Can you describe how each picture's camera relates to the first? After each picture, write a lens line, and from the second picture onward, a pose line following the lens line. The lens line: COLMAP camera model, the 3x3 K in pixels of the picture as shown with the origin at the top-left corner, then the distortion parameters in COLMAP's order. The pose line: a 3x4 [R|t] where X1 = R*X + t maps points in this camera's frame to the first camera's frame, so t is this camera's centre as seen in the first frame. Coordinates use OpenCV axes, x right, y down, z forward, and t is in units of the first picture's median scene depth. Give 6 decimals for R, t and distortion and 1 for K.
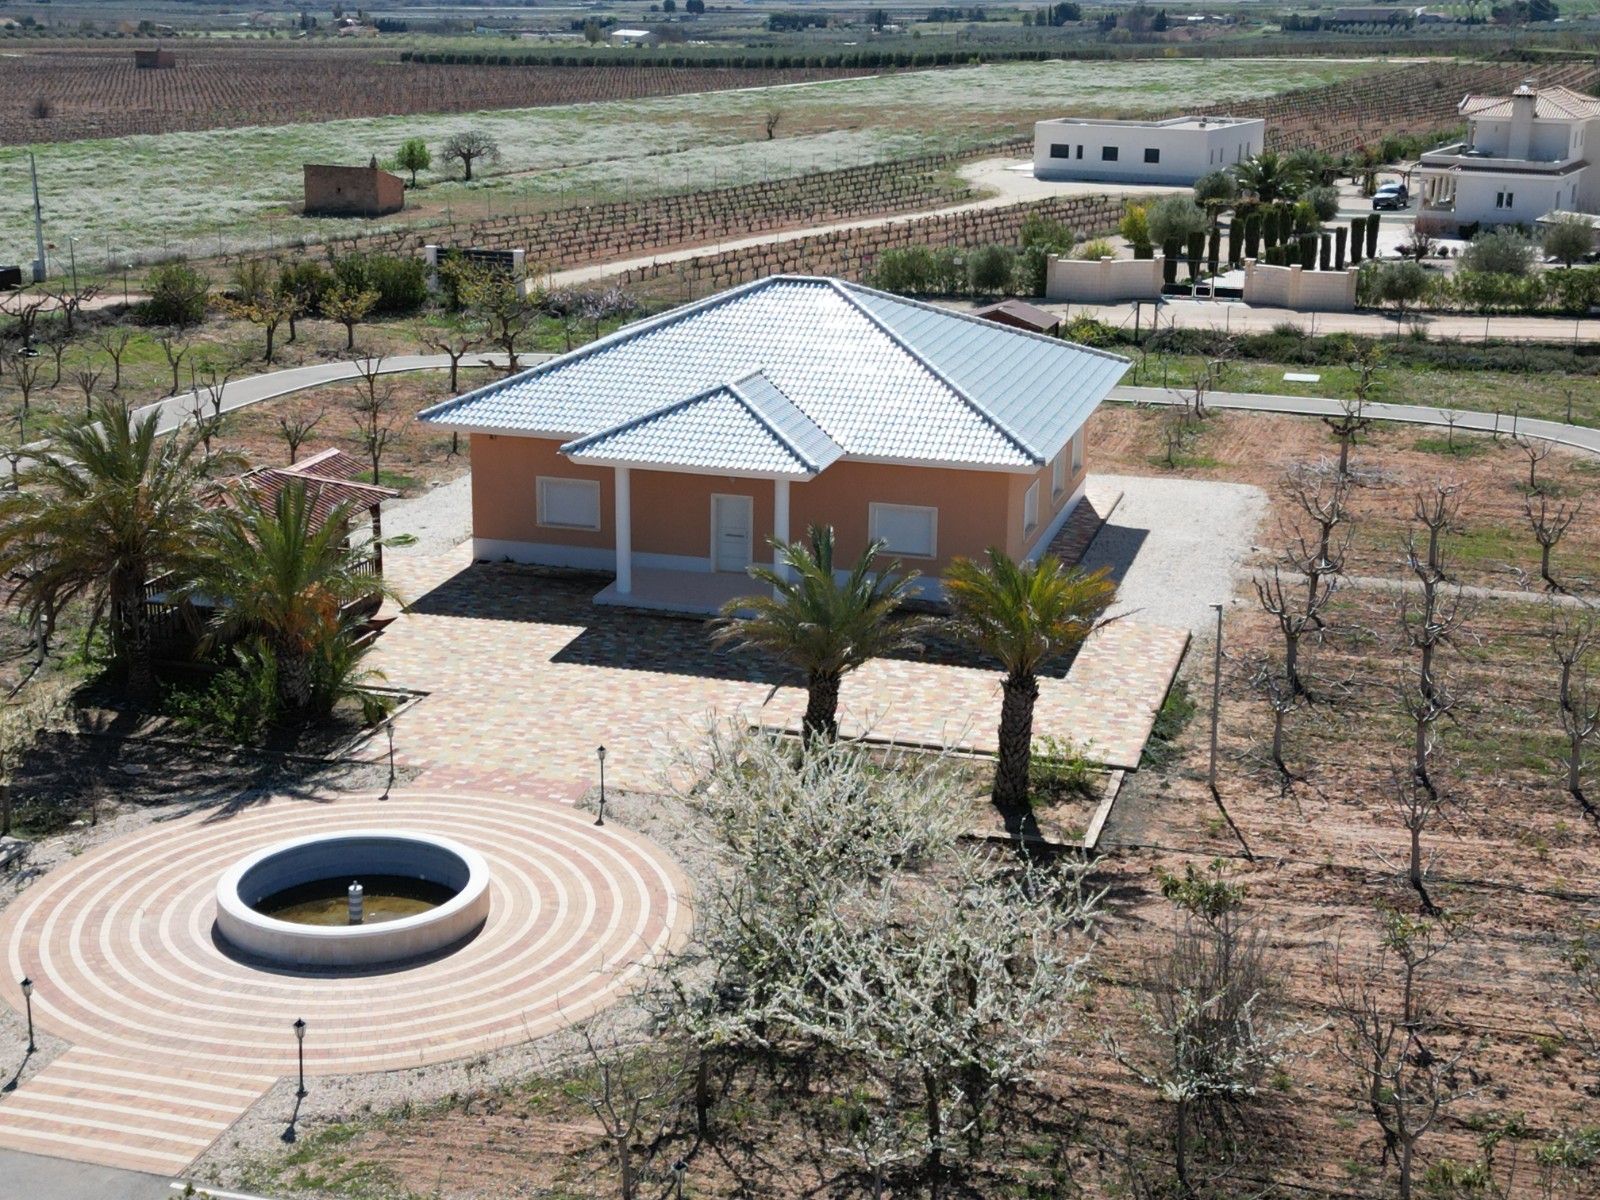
lens RADIAL K [[2230.2, 0, 787.7], [0, 2230.2, 608.4], [0, 0, 1]] dist [0.077848, 0.000000]
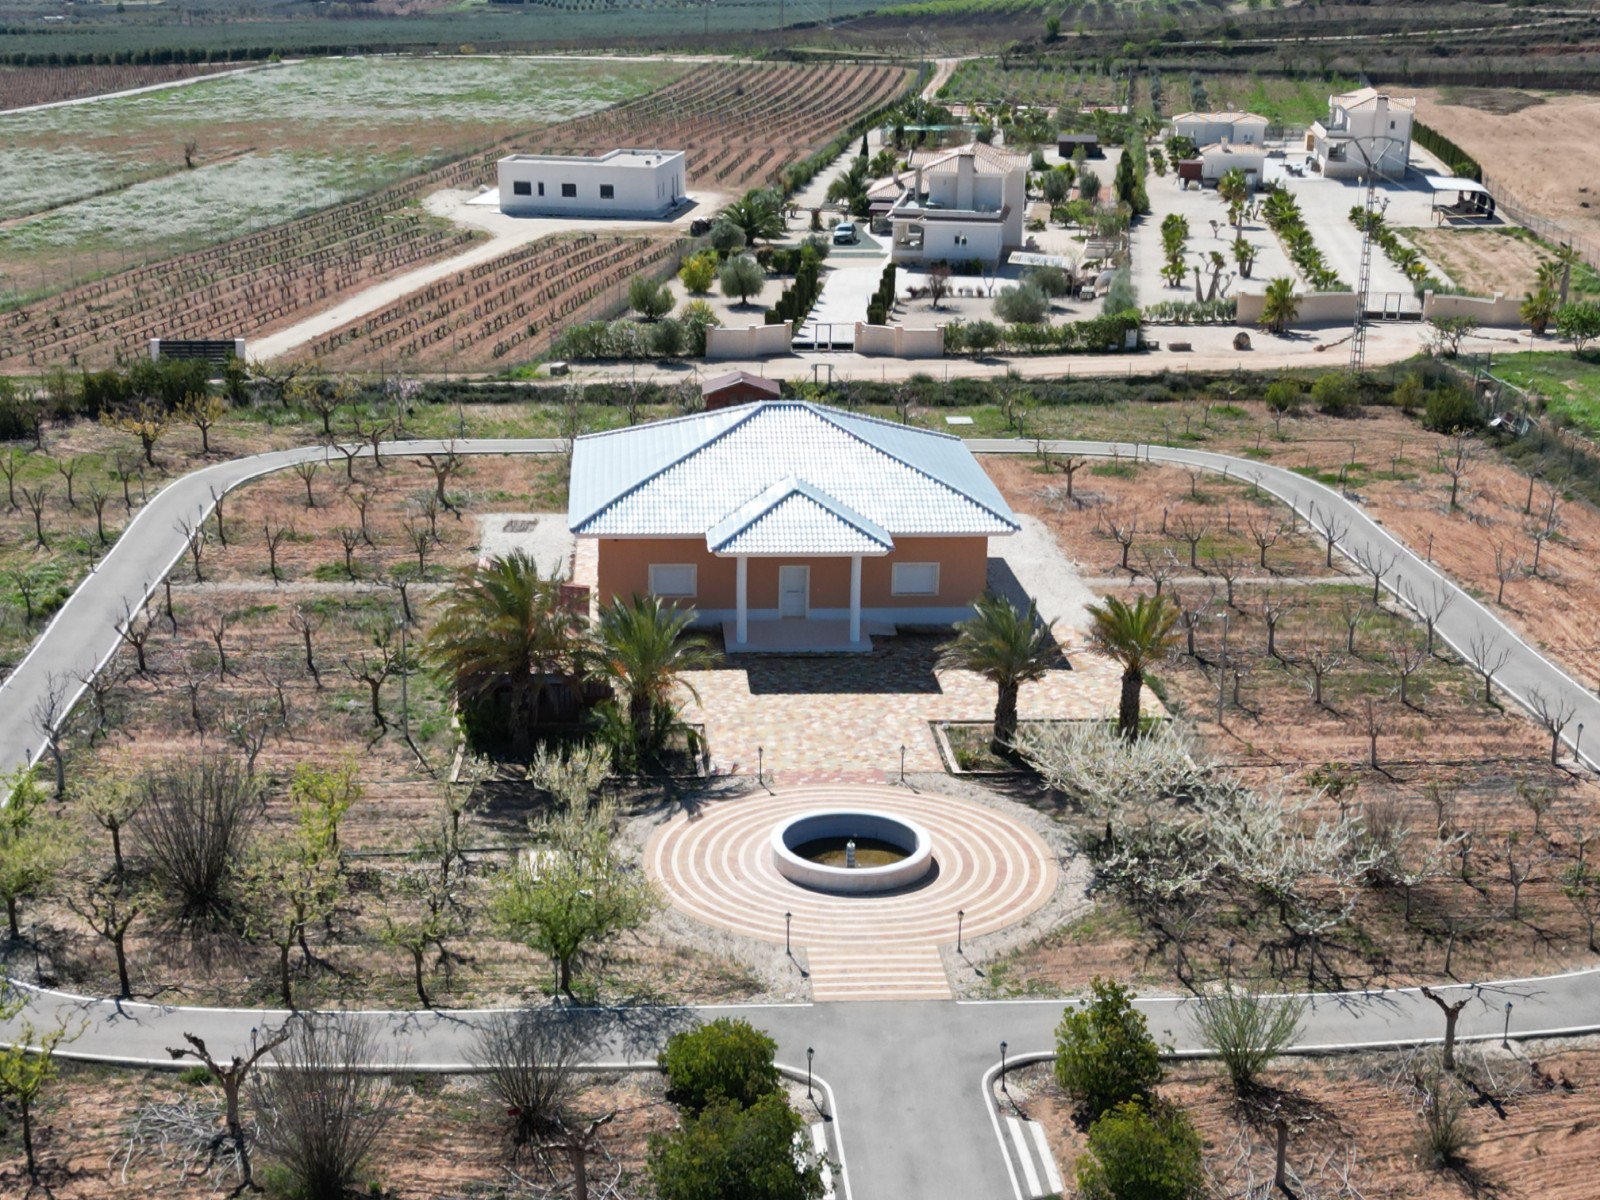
lens RADIAL K [[2230.2, 0, 809.9], [0, 2230.2, 600.7], [0, 0, 1]] dist [0.077848, 0.000000]
pose [[0.934040, -0.099846, 0.342928, -0.283159], [0.094321, 0.995001, 0.032797, -0.041064], [-0.344488, 0.001712, 0.938789, -0.195225]]
